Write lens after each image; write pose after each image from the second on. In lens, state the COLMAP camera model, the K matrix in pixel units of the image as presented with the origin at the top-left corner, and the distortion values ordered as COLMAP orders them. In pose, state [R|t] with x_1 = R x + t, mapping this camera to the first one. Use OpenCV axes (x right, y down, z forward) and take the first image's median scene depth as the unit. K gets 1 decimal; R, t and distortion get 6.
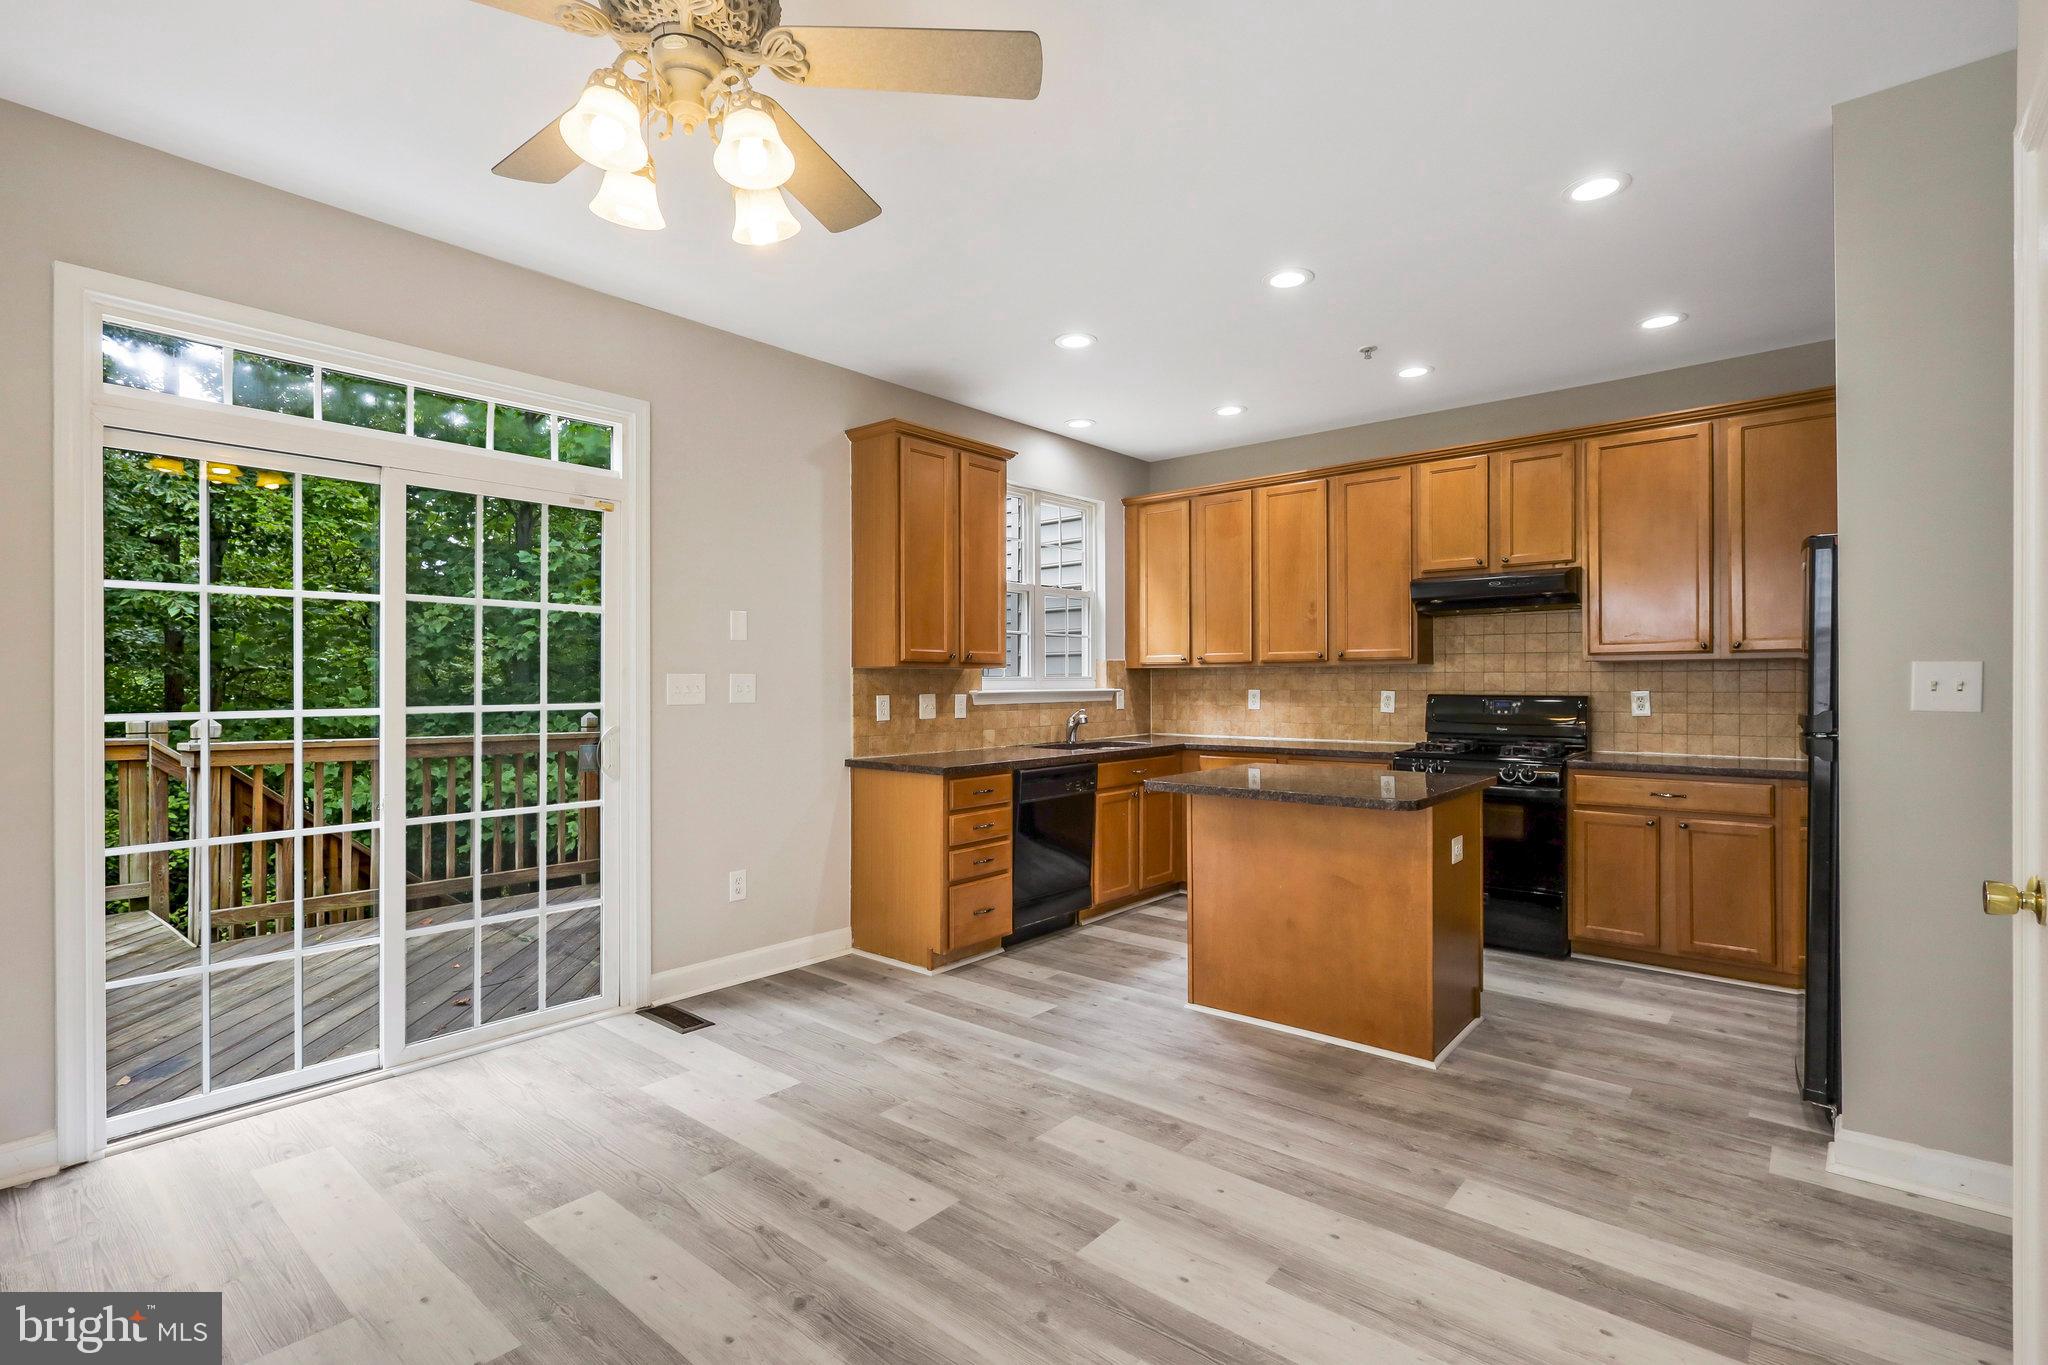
lens RADIAL K [[917.1, 0, 1146.6], [0, 917.1, 682.6], [0, 0, 1]] dist [-0.004196, -0.000144]
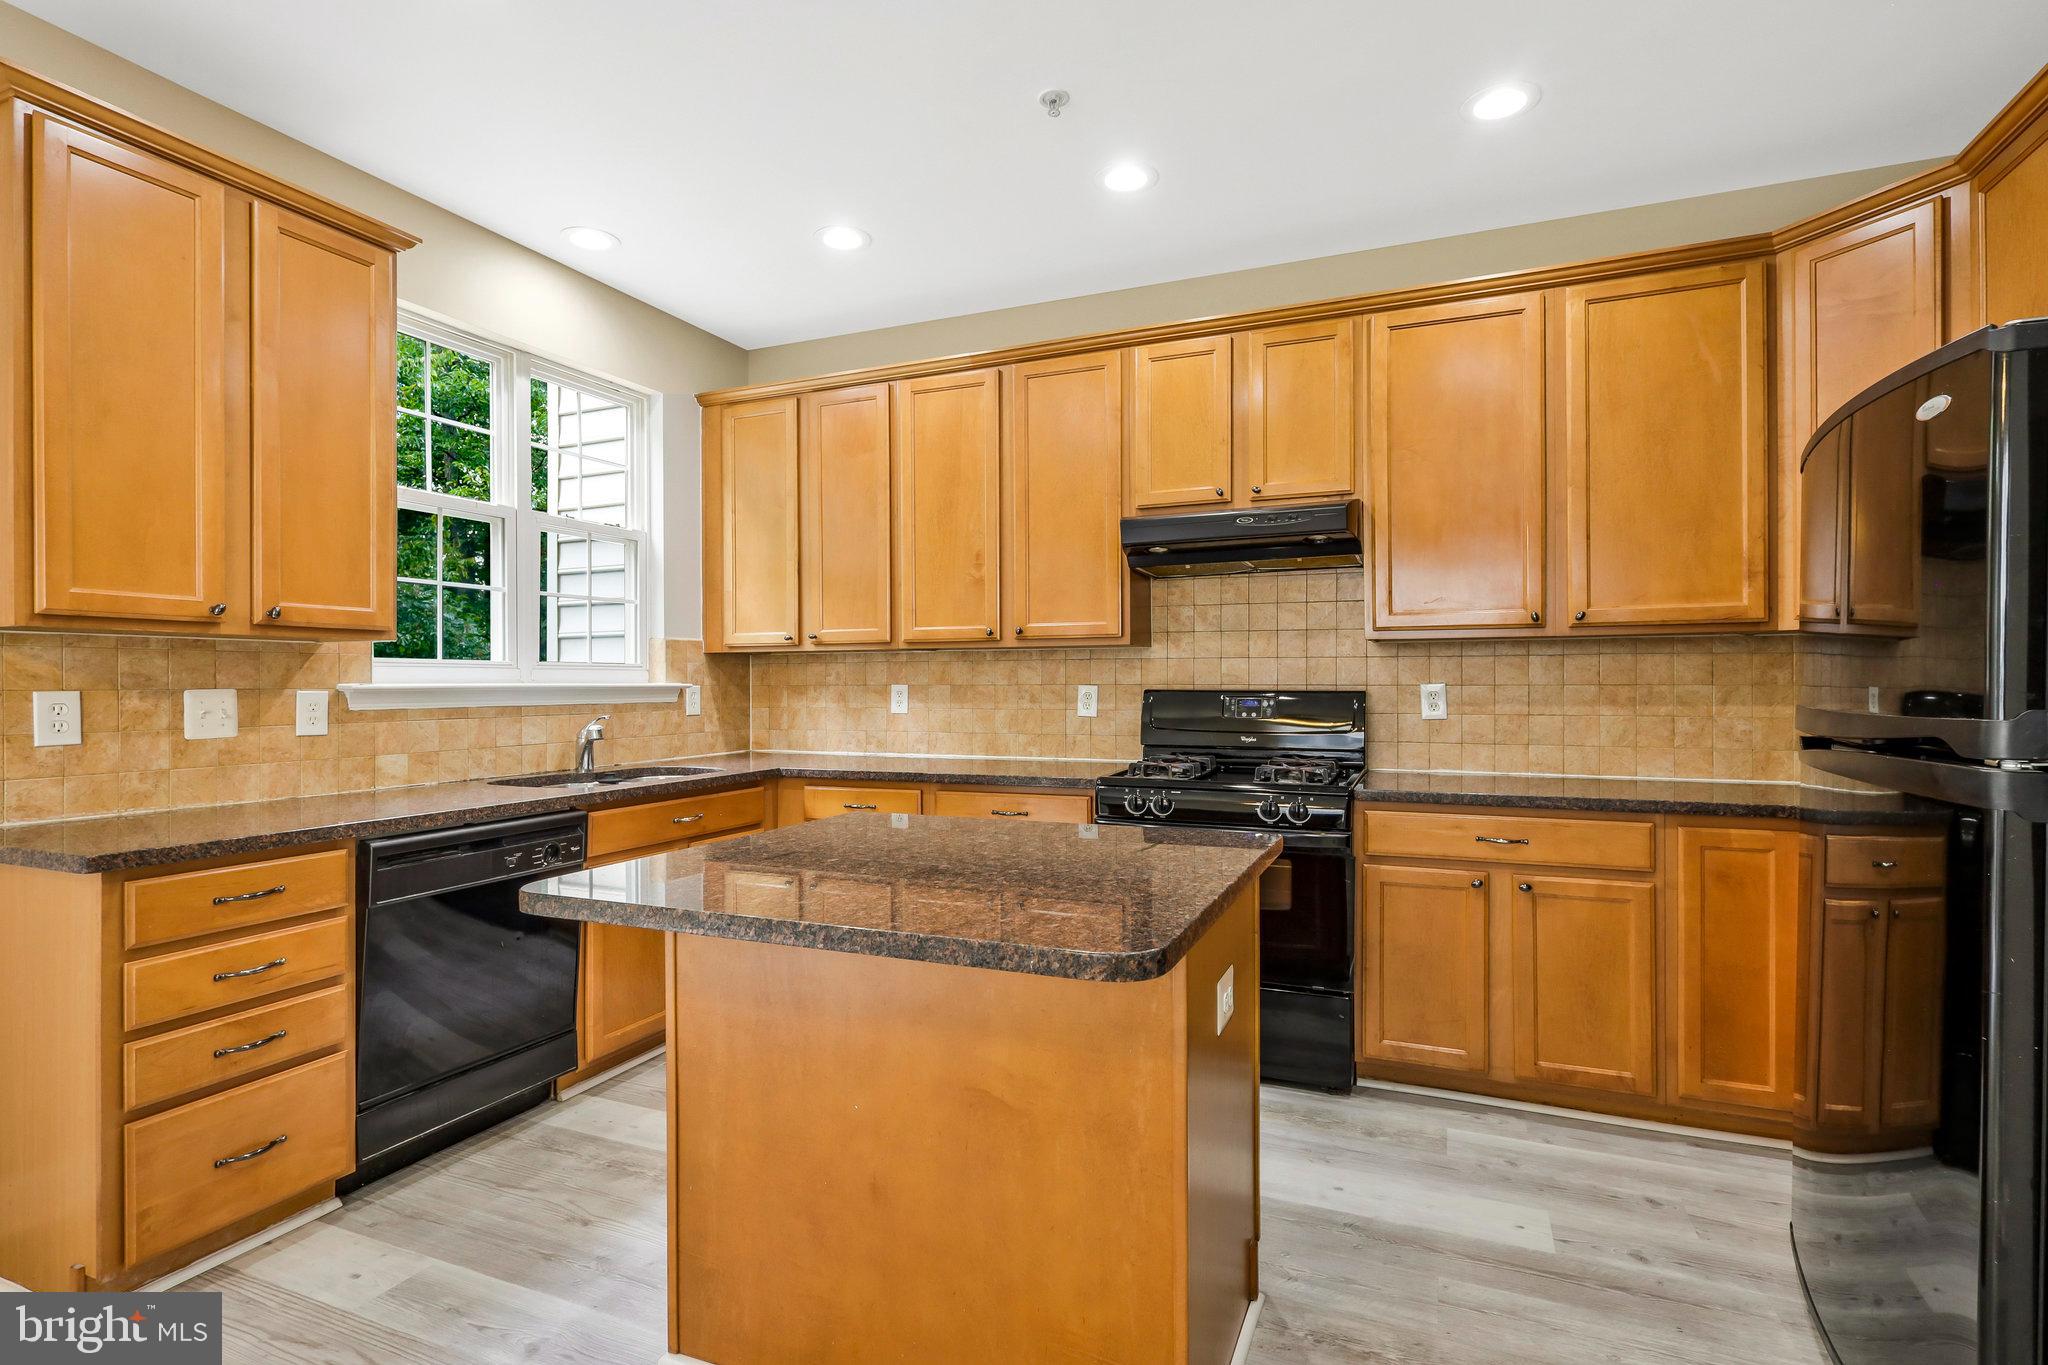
lens RADIAL K [[925.9, 0, 1067.6], [0, 925.9, 683.9], [0, 0, 1]] dist [0.000726, 0.000160]
pose [[0.972613, -0.000509, 0.232428, 0.095787], [0.000698, 0.999999, -0.000730, 0.009463], [-0.232428, 0.000872, 0.972613, 0.362031]]
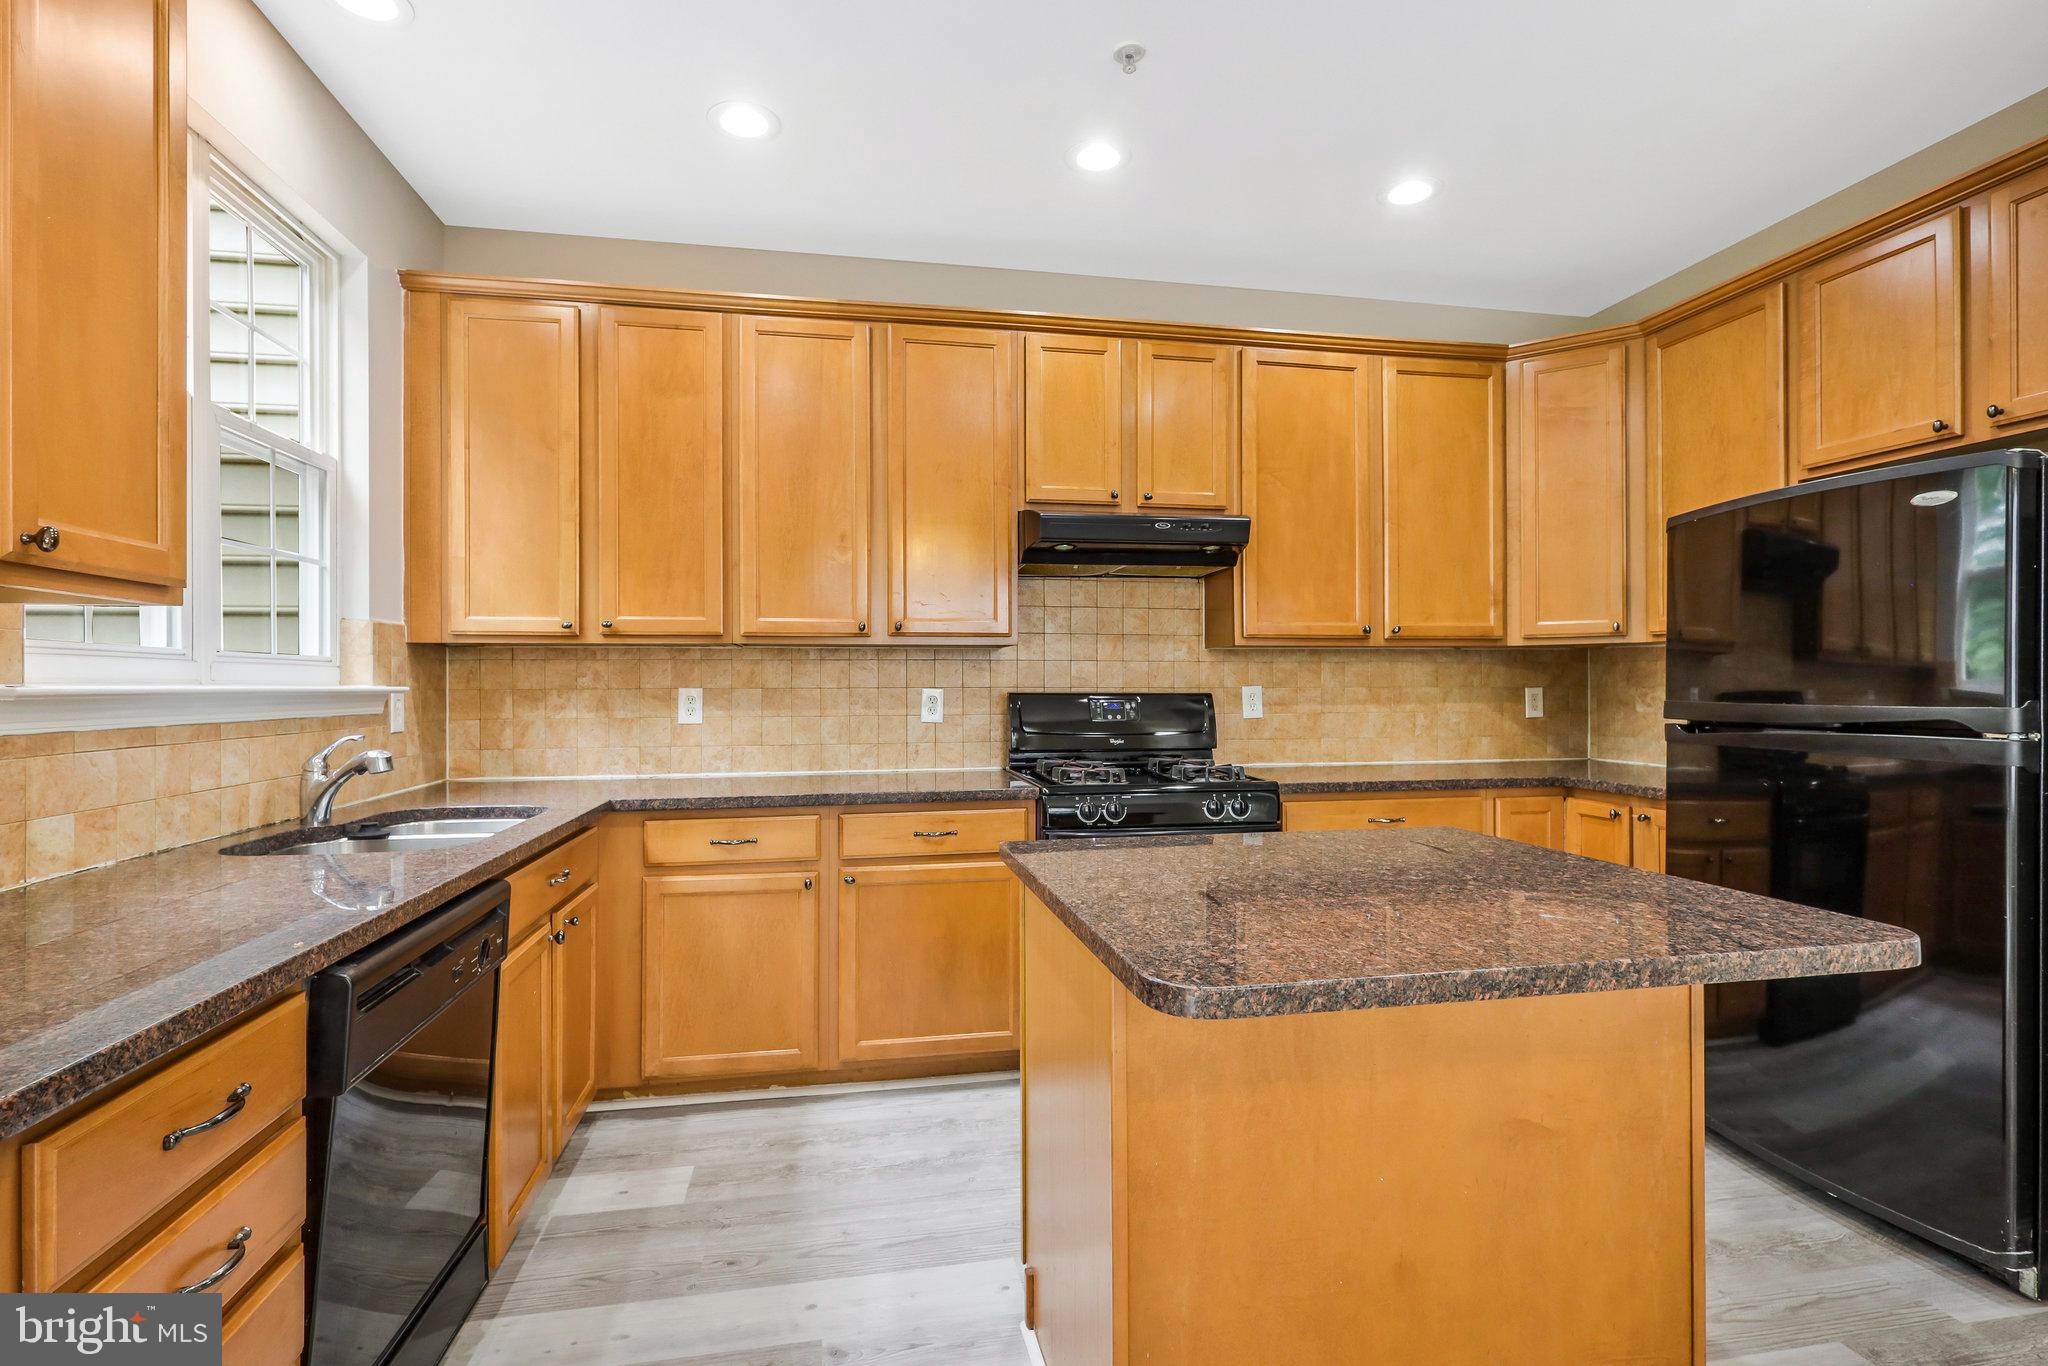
lens RADIAL K [[919.7, 0, 1024.0], [0, 919.7, 683.0], [0, 0, 1]] dist [-0.001589, -0.000351]
pose [[0.708973, 0.002752, 0.705230, -0.159109], [0.002632, 0.999975, -0.006547, 0.010782], [-0.705231, 0.006498, 0.708948, 0.566247]]
